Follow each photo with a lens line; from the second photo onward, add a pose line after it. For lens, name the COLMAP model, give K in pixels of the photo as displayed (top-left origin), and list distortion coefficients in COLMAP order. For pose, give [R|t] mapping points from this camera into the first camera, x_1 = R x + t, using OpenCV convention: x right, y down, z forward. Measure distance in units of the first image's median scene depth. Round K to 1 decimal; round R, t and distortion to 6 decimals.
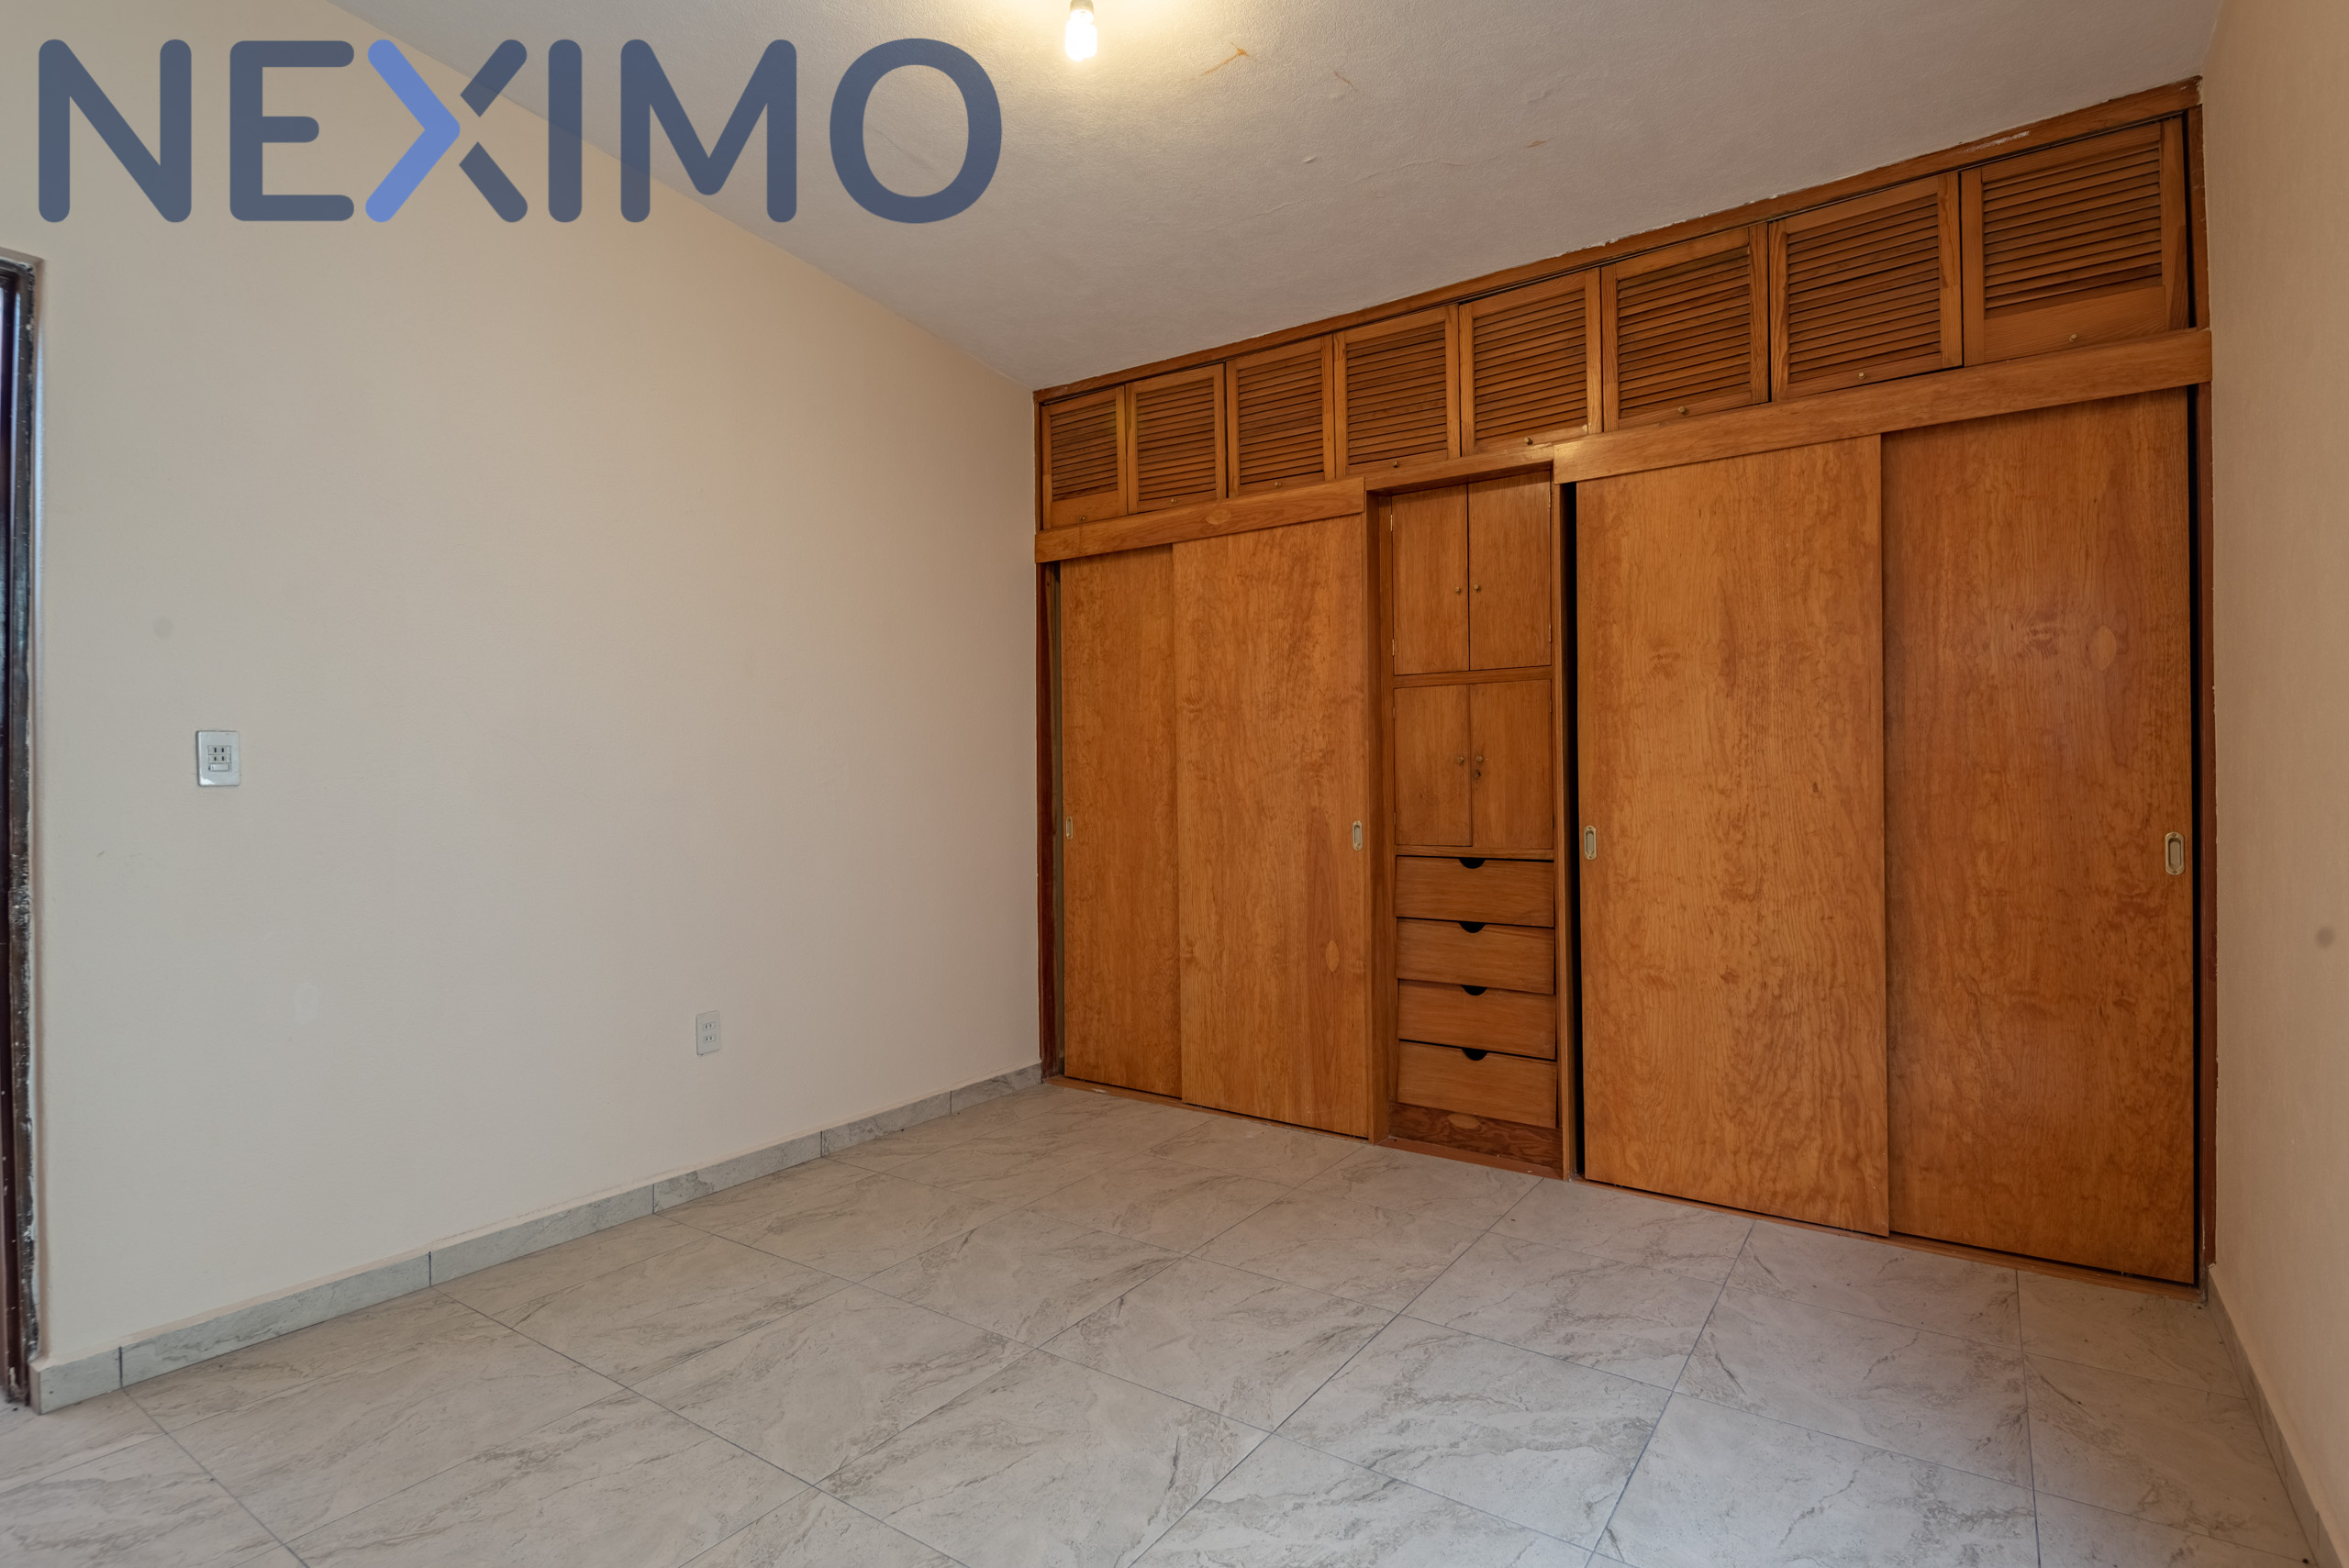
lens RADIAL K [[1150.9, 0, 1165.9], [0, 1150.9, 789.3], [0, 0, 1]] dist [0.023818, -0.013634]
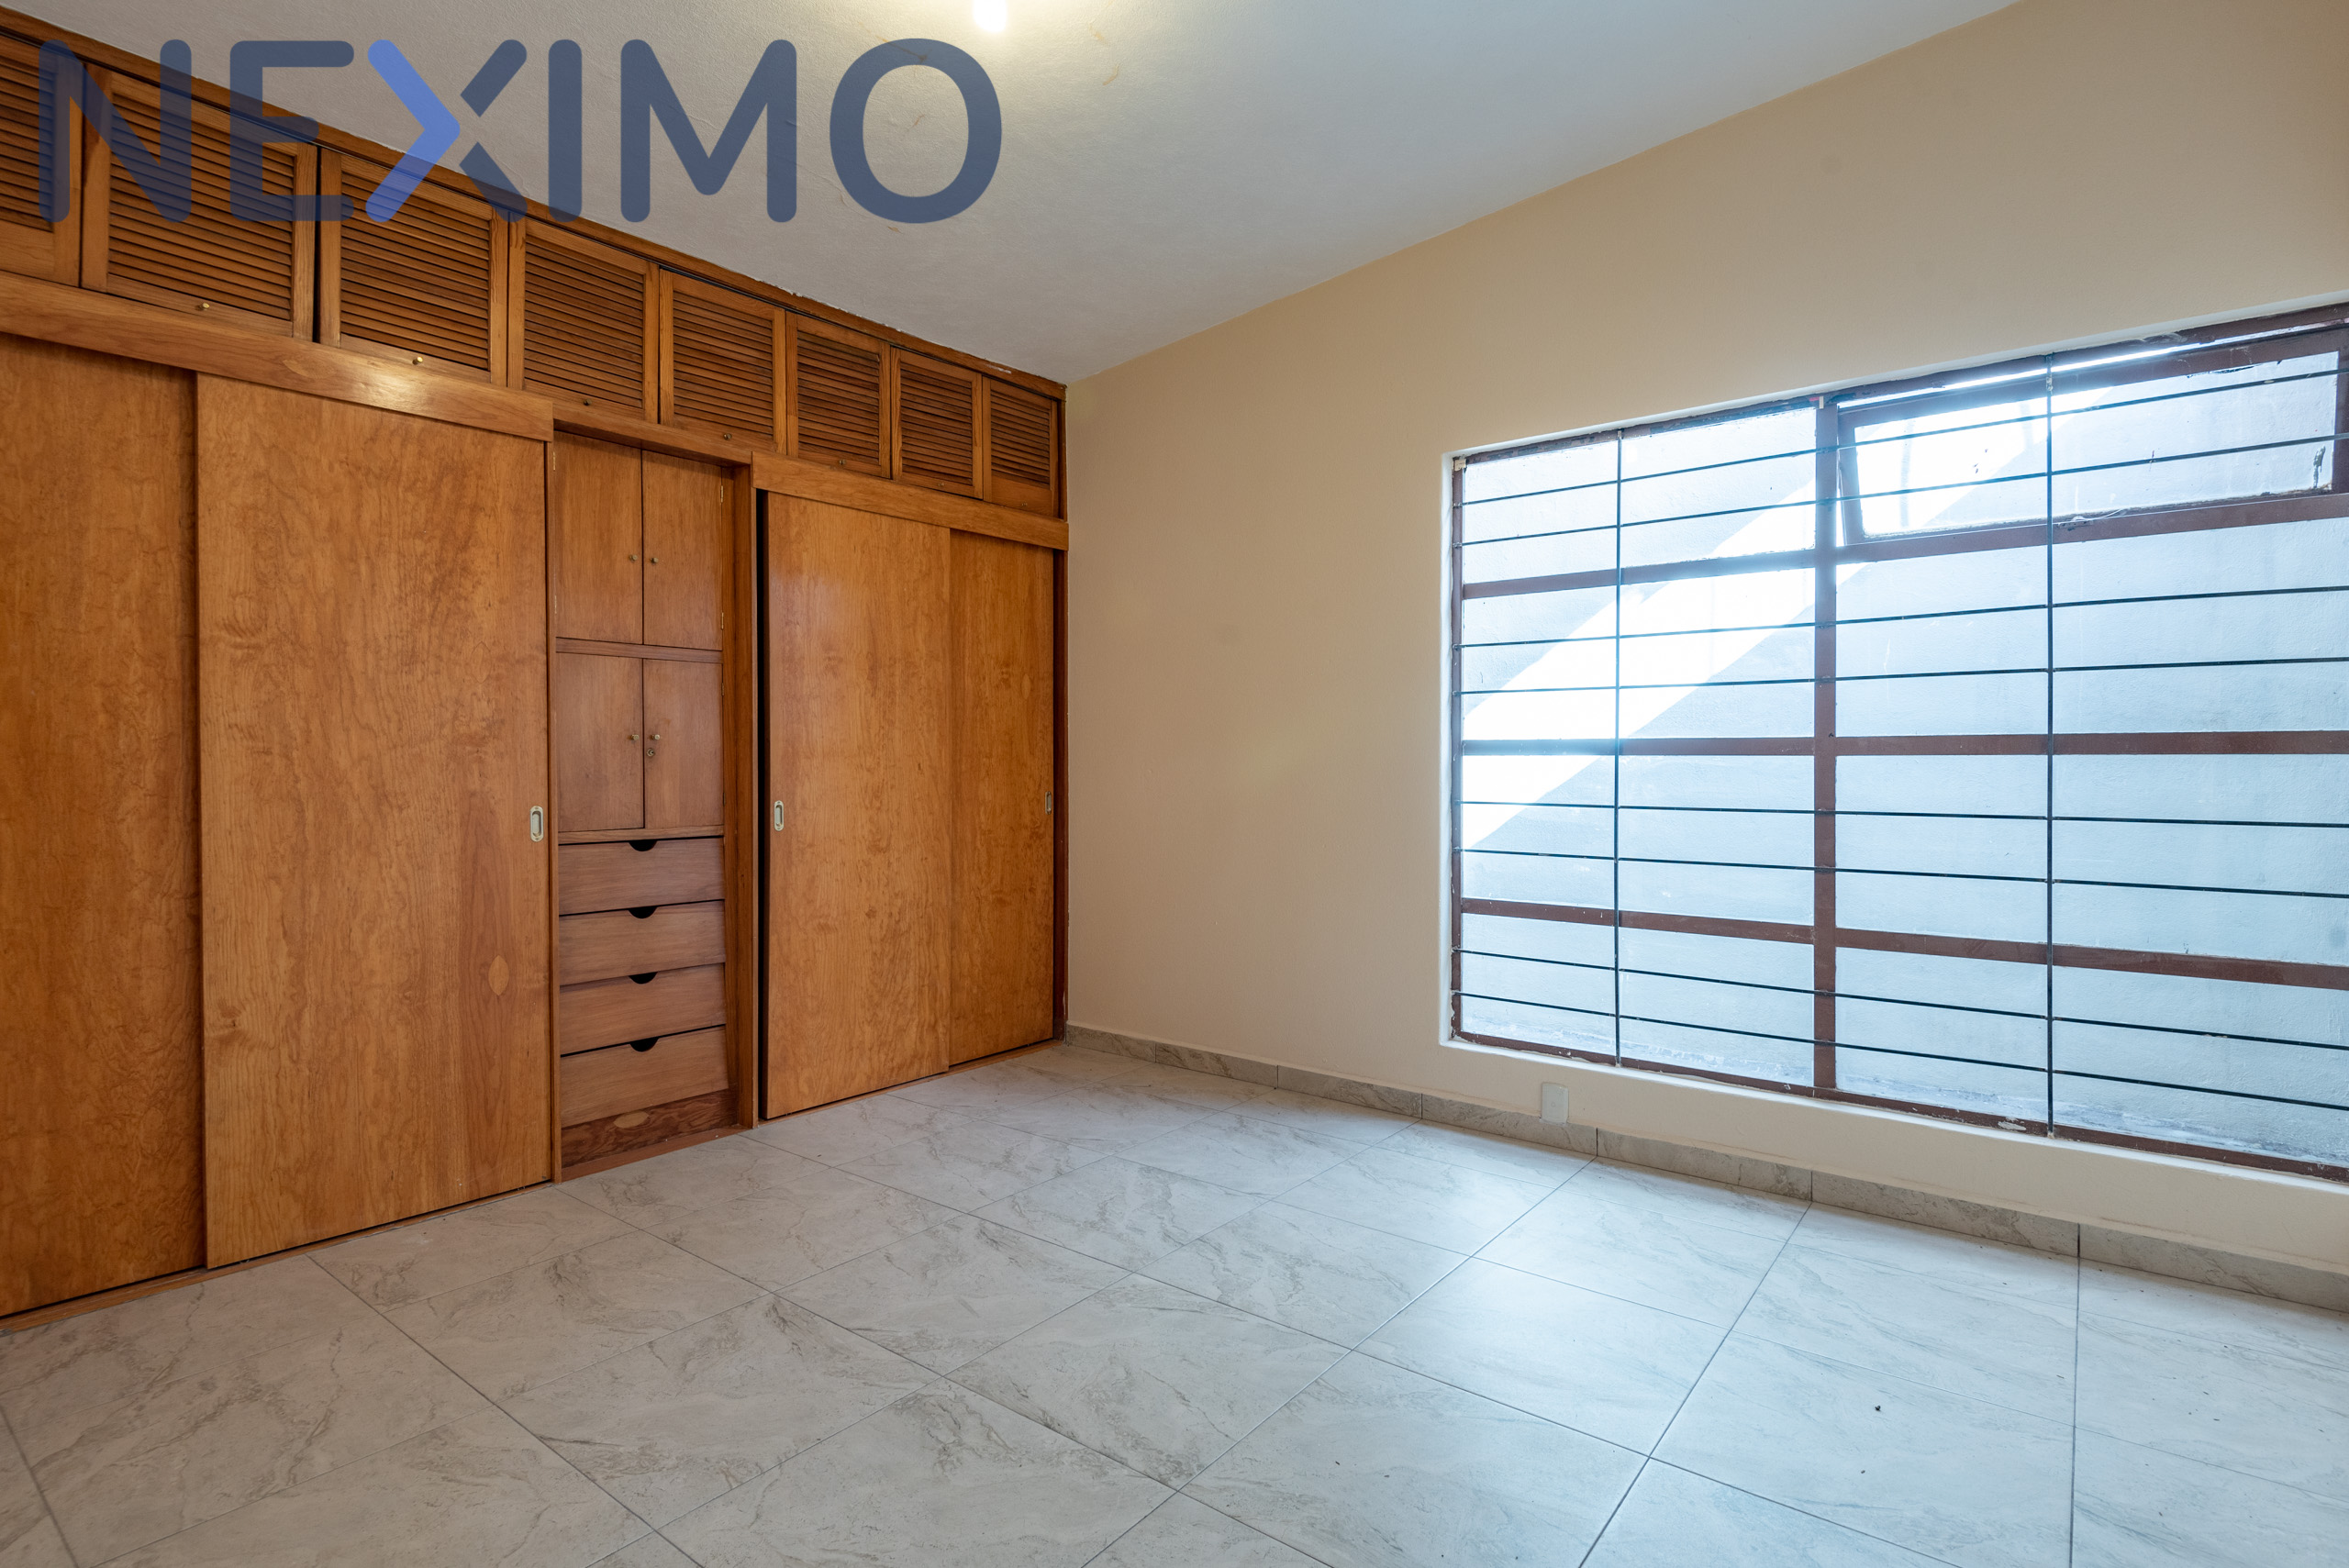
lens RADIAL K [[1150.9, 0, 1175.8], [0, 1150.9, 764.8], [0, 0, 1]] dist [0.023818, -0.013634]
pose [[0.061871, 0.005748, 0.998068, -0.756015], [0.006164, 0.999962, -0.006141, 0.006419], [-0.998065, 0.006532, 0.061833, 0.564928]]
